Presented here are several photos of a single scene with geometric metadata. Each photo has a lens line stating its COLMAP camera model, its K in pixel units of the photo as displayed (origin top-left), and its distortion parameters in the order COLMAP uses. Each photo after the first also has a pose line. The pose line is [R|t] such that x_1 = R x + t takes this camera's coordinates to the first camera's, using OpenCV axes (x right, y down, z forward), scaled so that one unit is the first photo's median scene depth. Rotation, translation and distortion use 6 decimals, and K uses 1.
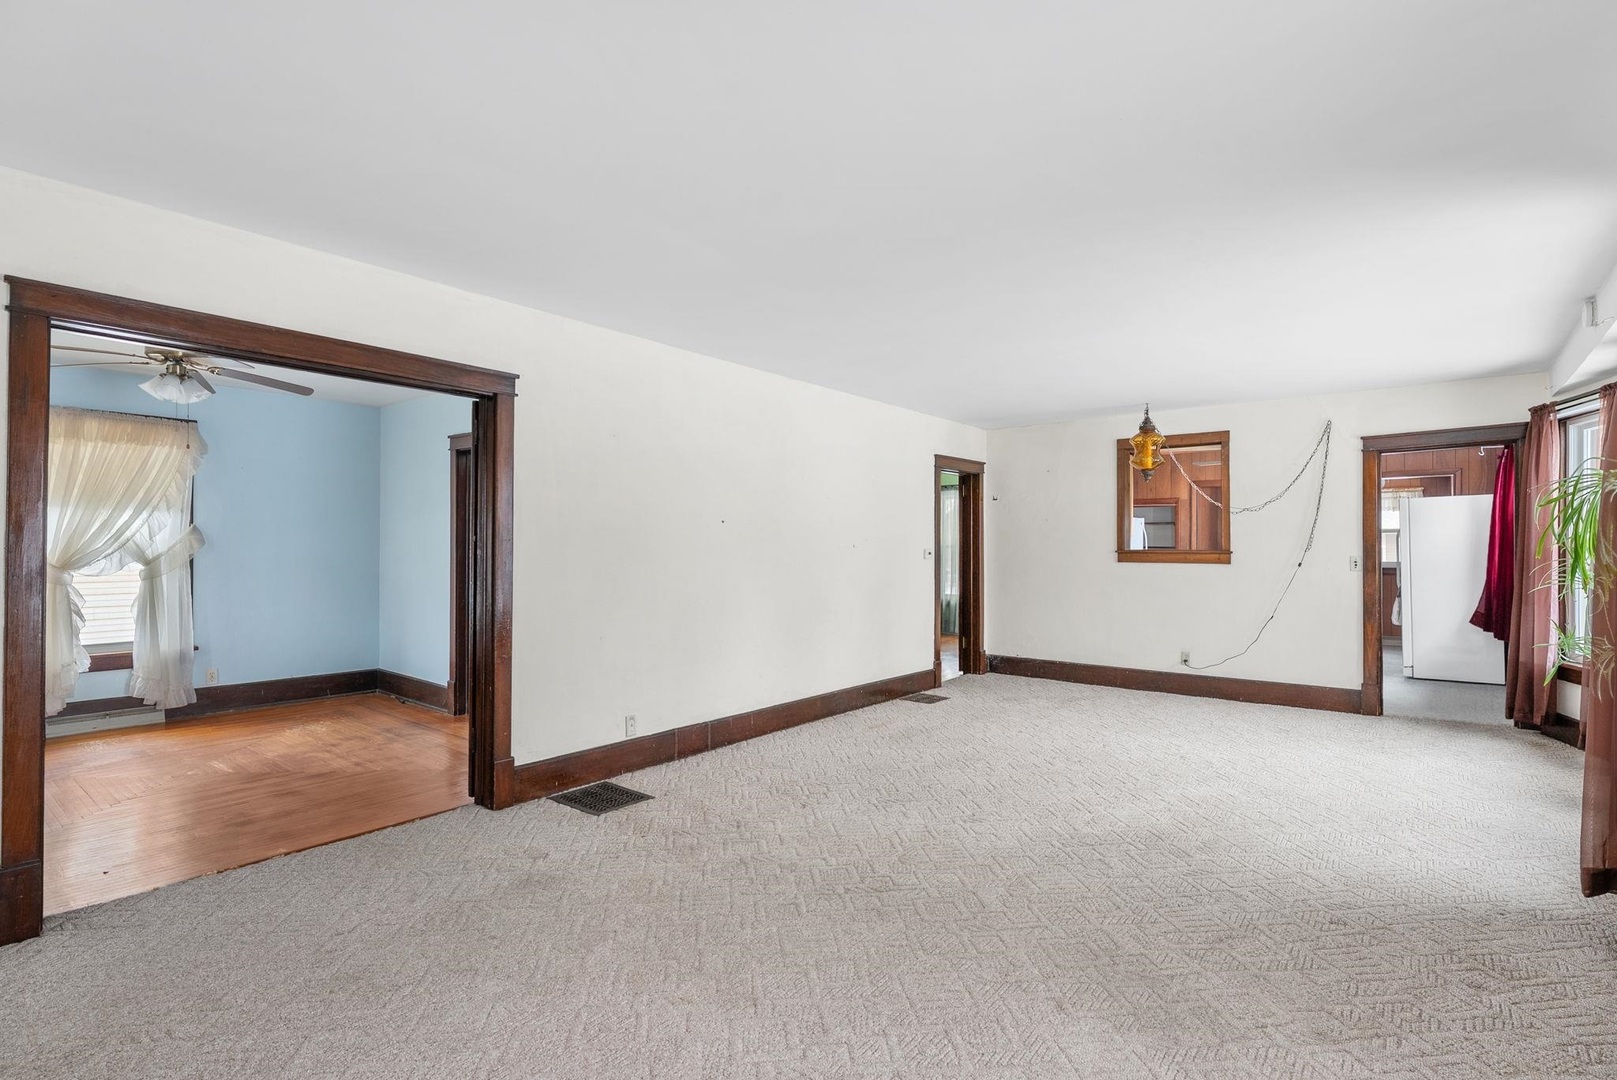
lens RADIAL K [[763.3, 0, 807.3], [0, 763.3, 539.4], [0, 0, 1]] dist [-0.001433, -0.000220]
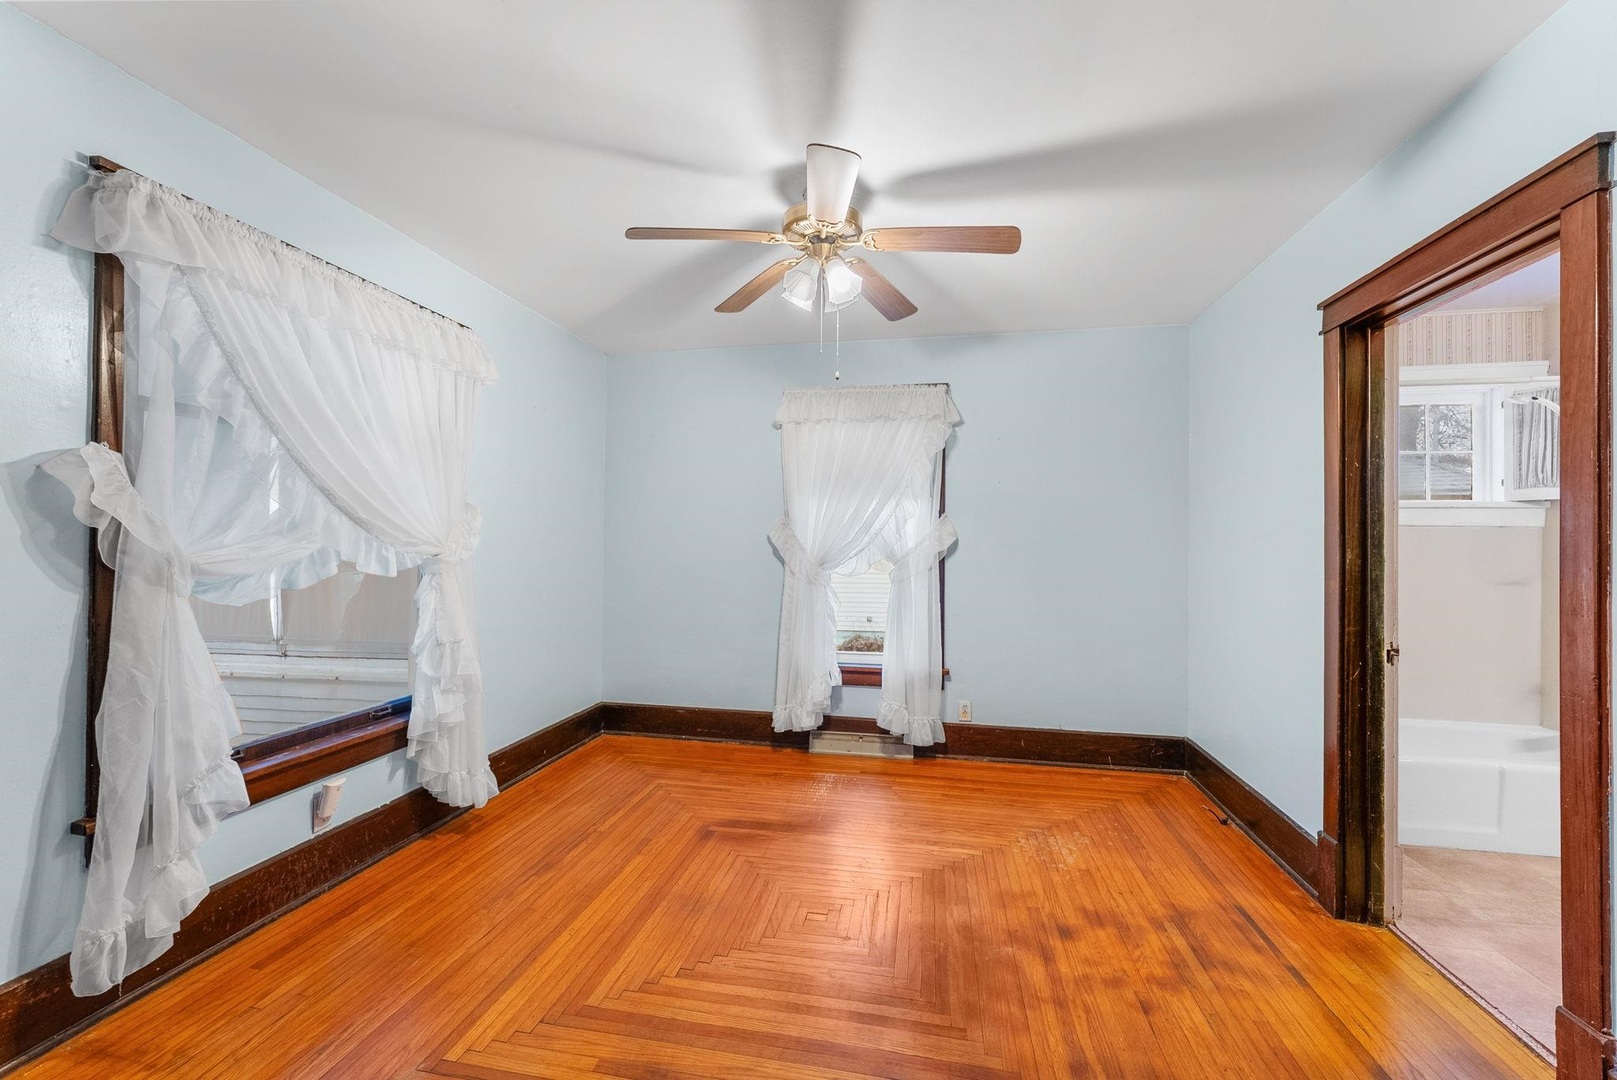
lens RADIAL K [[652.1, 0, 808.2], [0, 652.1, 541.8], [0, 0, 1]] dist [0.000470, -0.000014]
pose [[0.466400, -0.002734, -0.884570, -0.284585], [-0.001145, 0.999993, -0.003695, 0.011642], [0.884573, 0.002736, 0.466393, 0.580561]]
